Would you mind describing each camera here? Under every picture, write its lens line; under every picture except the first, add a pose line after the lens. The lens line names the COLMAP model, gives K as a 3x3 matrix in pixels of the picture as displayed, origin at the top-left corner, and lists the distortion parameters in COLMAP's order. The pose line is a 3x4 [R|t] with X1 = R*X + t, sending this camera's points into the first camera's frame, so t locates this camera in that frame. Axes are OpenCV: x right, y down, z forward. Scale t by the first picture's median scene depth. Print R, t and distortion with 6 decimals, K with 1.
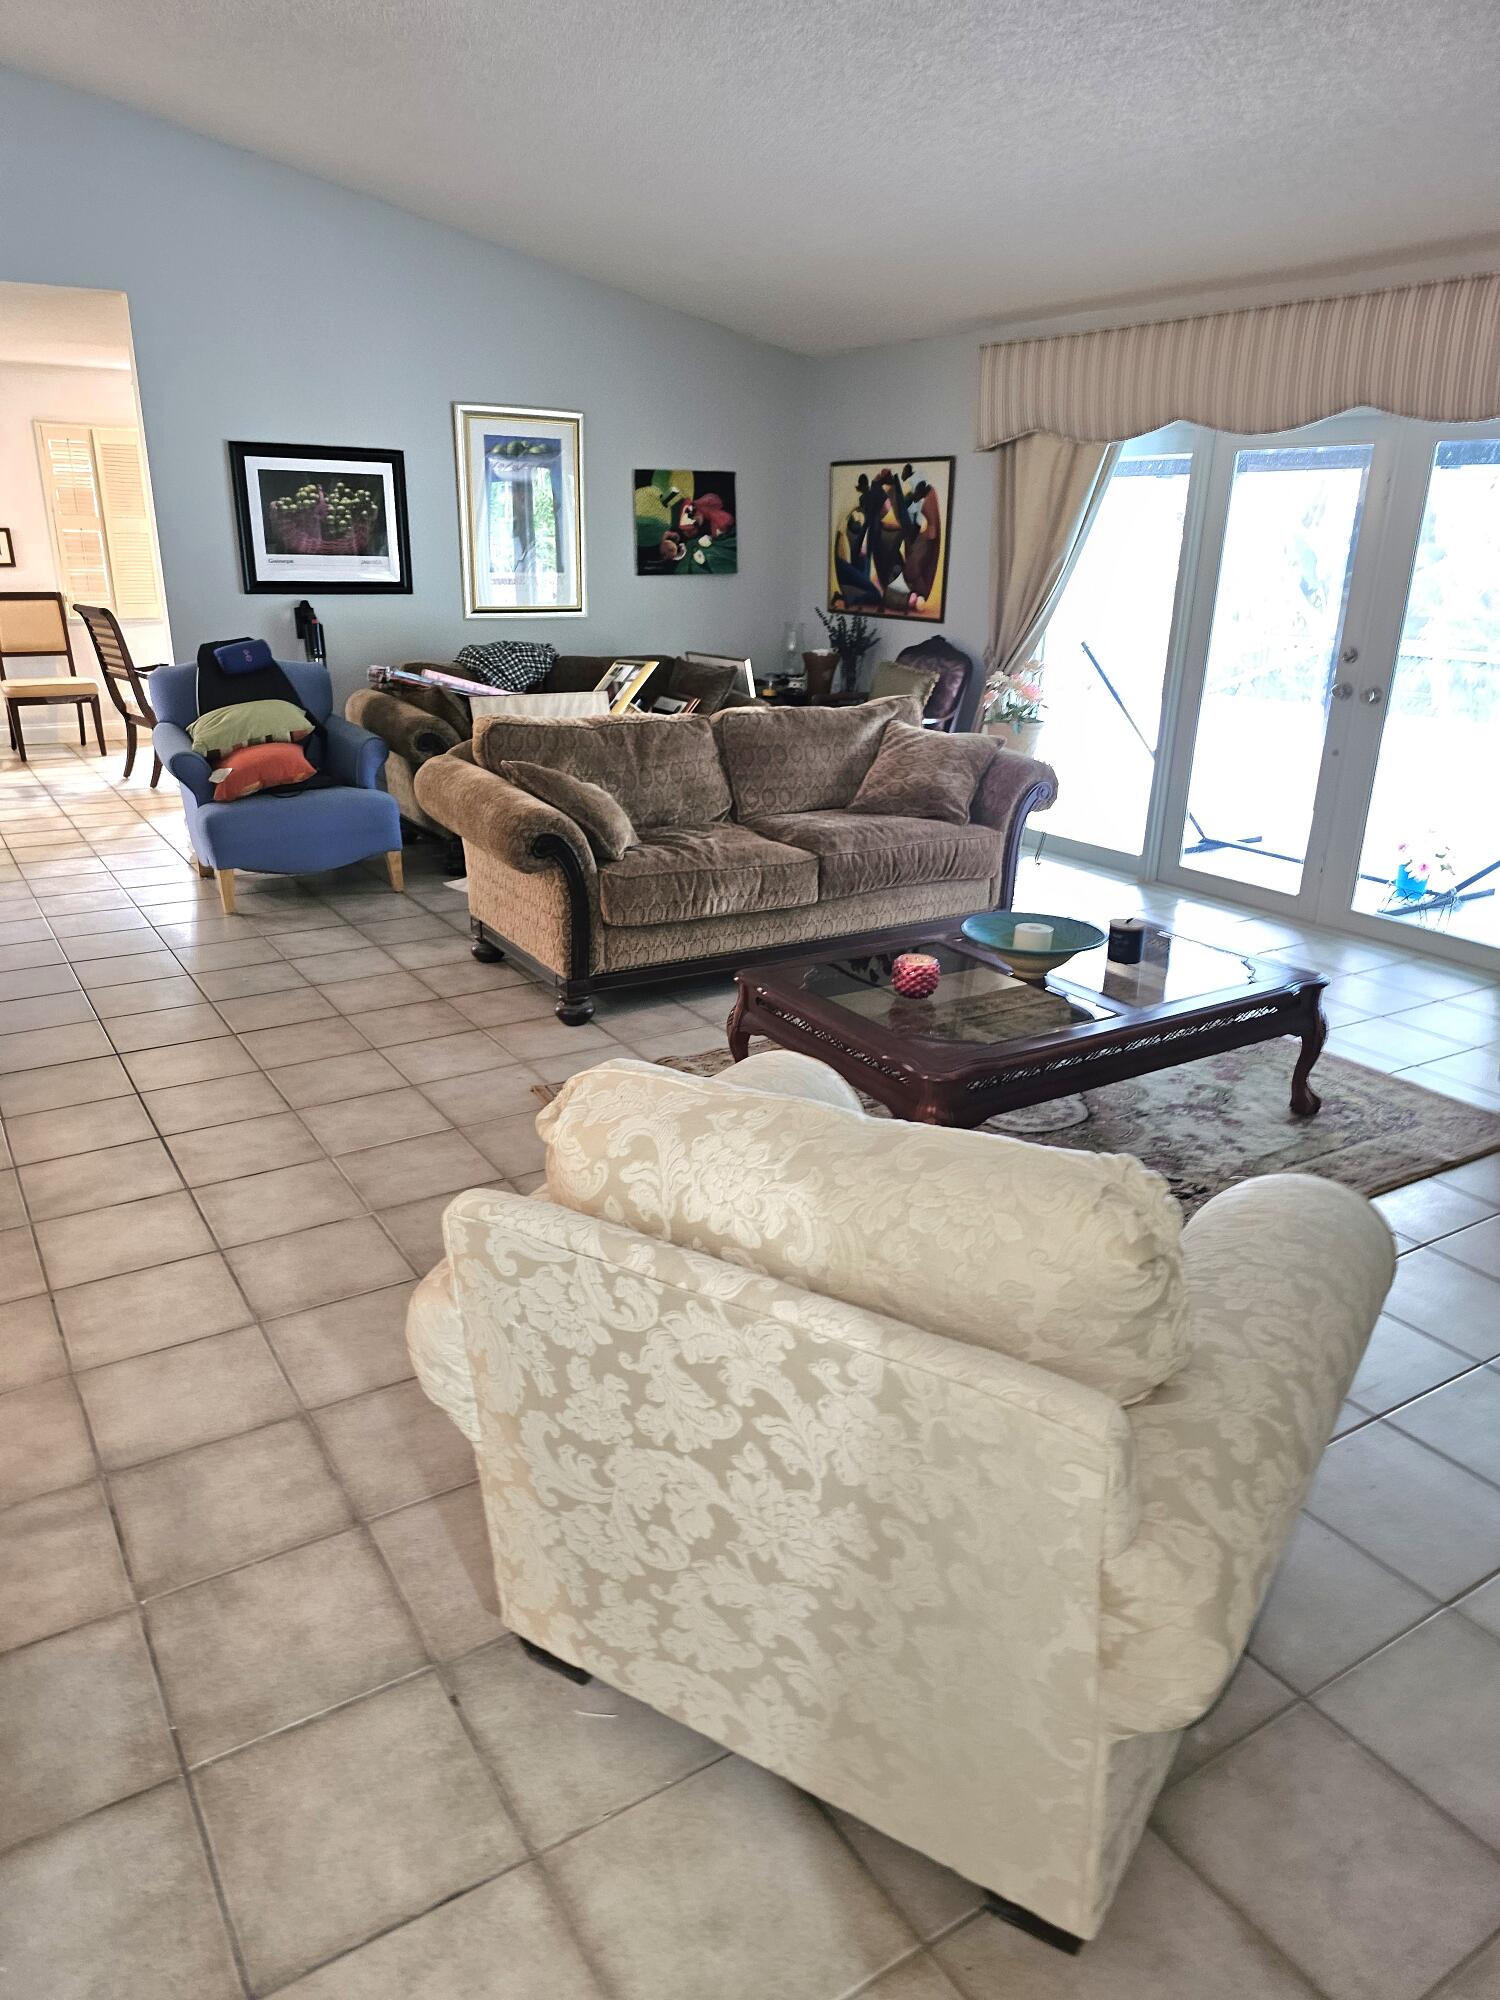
lens RADIAL K [[1351.2, 0, 750.0], [0, 1351.2, 1000.0], [0, 0, 1]] dist [0.085100, -0.062610]
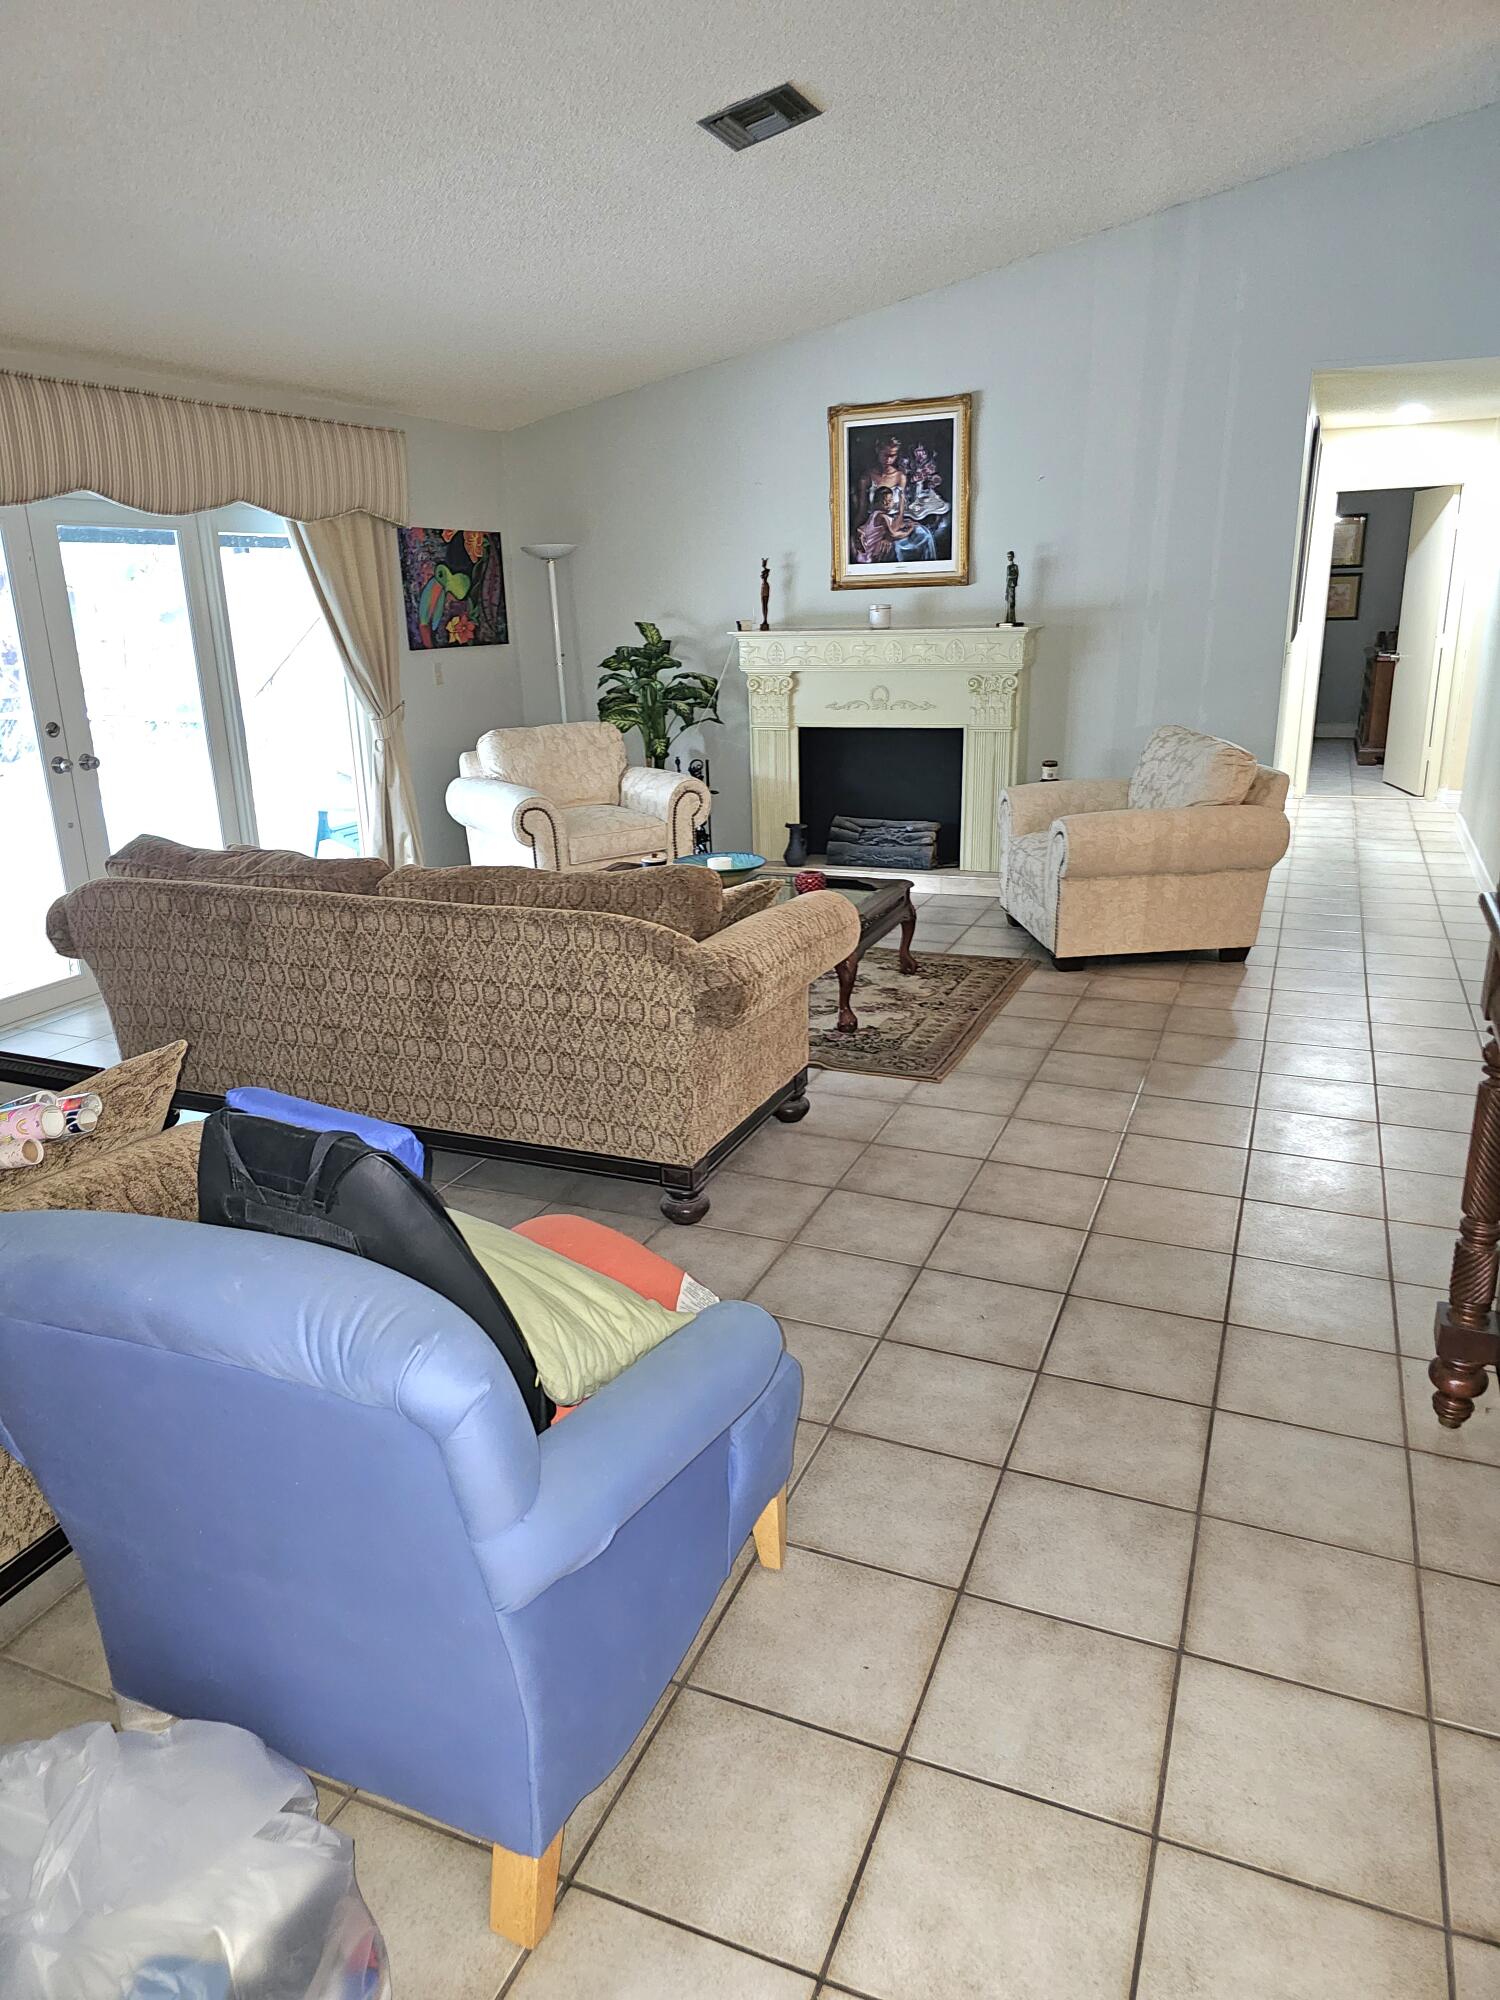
lens RADIAL K [[1317.7, 0, 744.4], [0, 1317.7, 1010.7], [0, 0, 1]] dist [0.077356, -0.153495]
pose [[-0.573783, -0.246932, 0.780896, -0.585463], [0.292567, 0.828758, 0.477038, -0.353742], [-0.764969, 0.502180, -0.403283, 0.992807]]
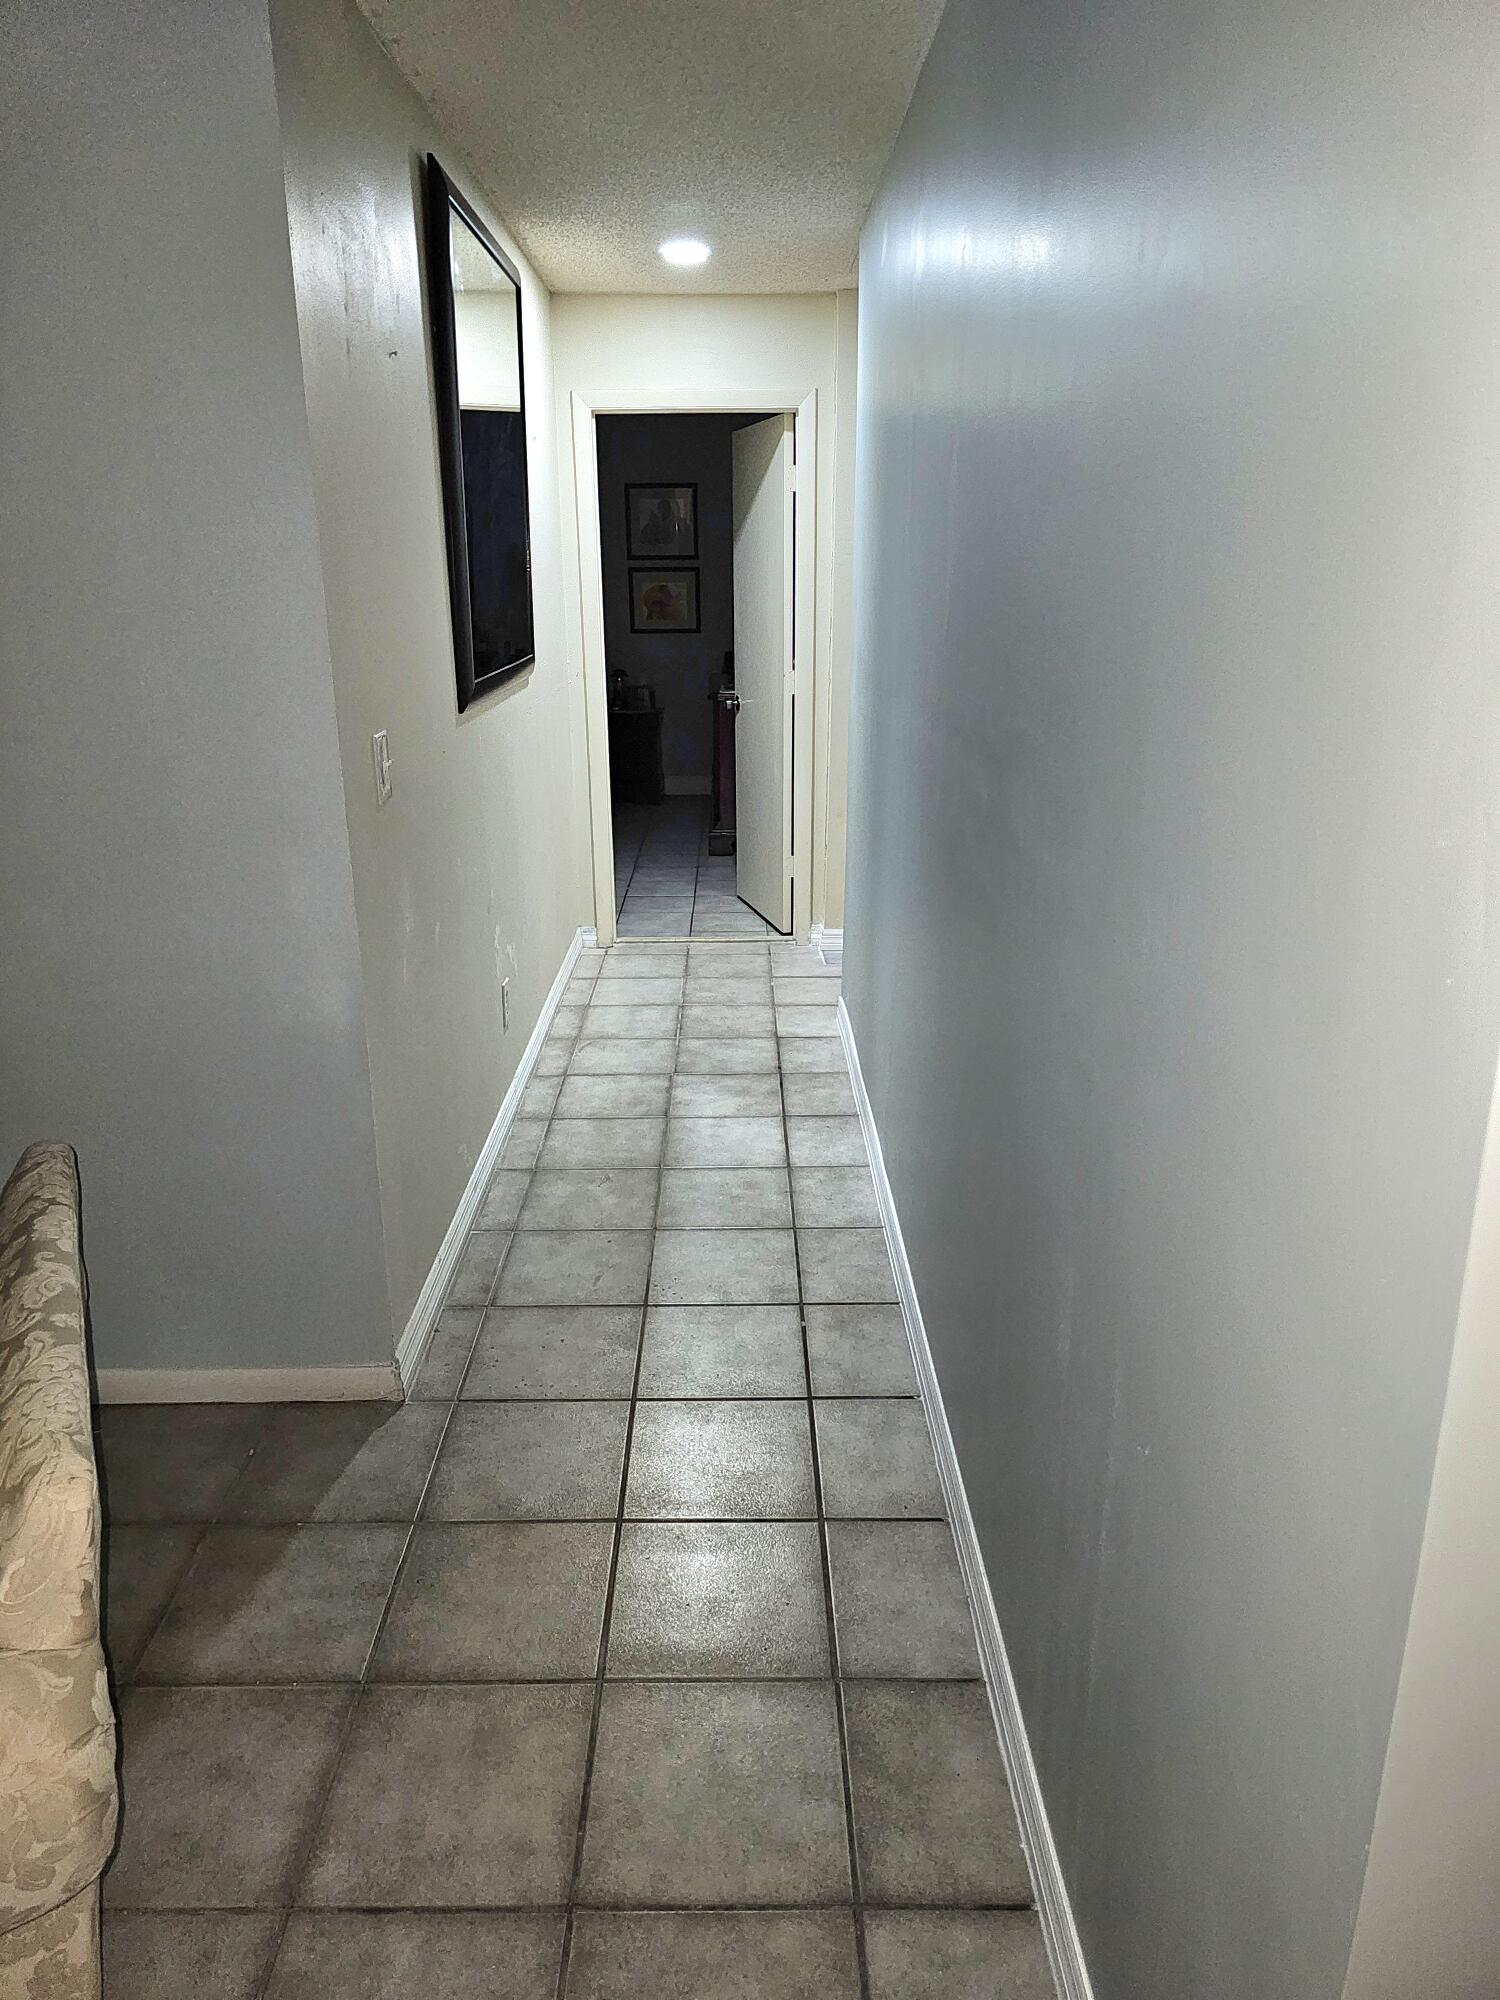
lens RADIAL K [[1351.2, 0, 750.0], [0, 1351.2, 1000.0], [0, 0, 1]] dist [0.085100, -0.062610]
pose [[-0.853371, -0.166693, 0.493935, -0.238256], [0.169671, 0.807094, 0.565519, -0.113820], [-0.492920, 0.566404, -0.660467, 0.333389]]
